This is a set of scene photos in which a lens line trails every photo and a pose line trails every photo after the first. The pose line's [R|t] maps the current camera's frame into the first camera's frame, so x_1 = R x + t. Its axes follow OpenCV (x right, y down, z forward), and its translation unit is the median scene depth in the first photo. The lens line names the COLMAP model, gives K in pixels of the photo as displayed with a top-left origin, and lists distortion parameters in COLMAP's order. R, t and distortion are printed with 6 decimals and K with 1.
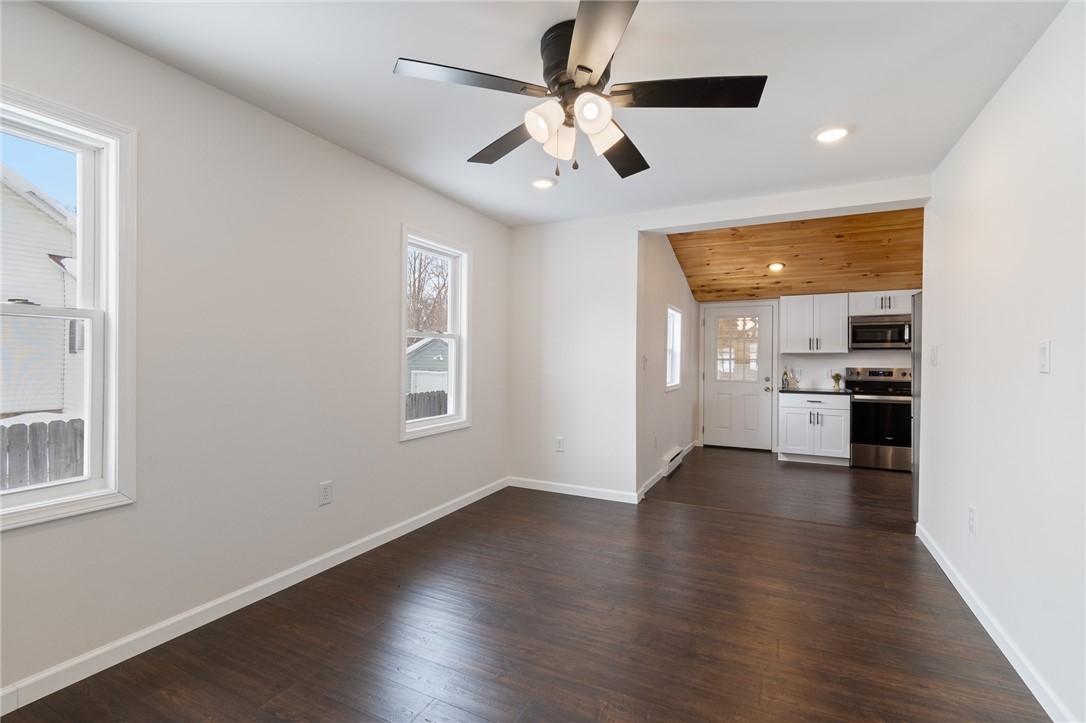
lens RADIAL K [[486.9, 0, 548.6], [0, 486.9, 367.9], [0, 0, 1]] dist [-0.000445, -0.000625]
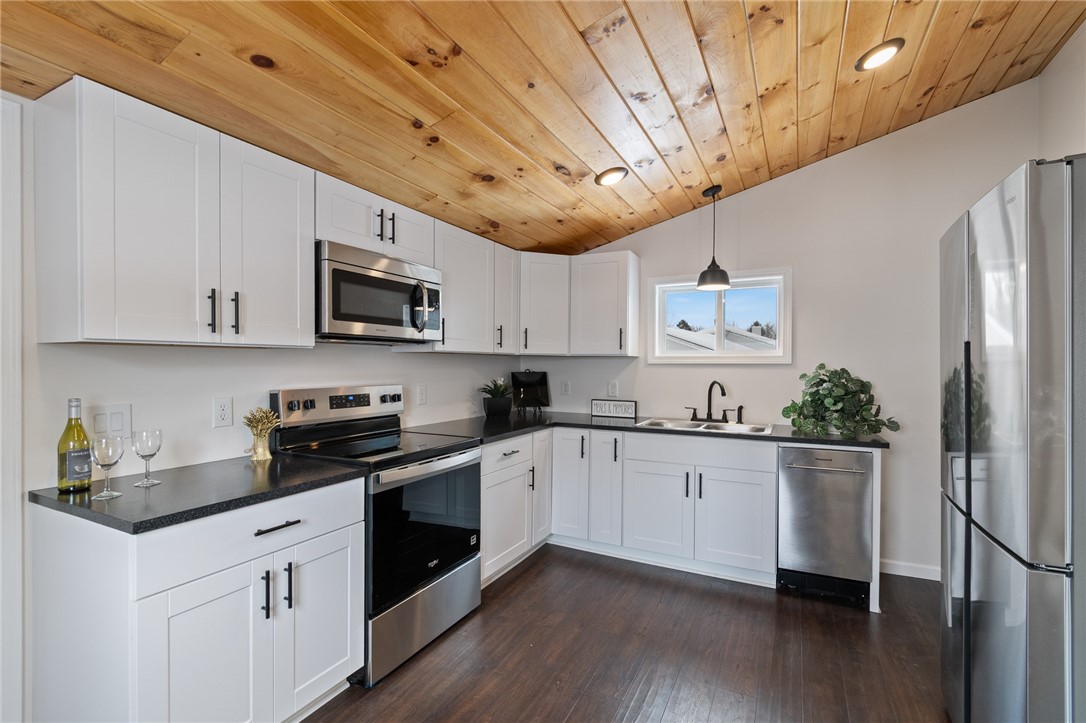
lens RADIAL K [[486.9, 0, 548.6], [0, 486.9, 367.9], [0, 0, 1]] dist [-0.000445, -0.000625]
pose [[0.013804, -0.009730, 0.999857, 0.278361], [0.013957, 0.999857, 0.009537, -0.018007], [-0.999807, 0.013823, 0.013938, 0.832729]]
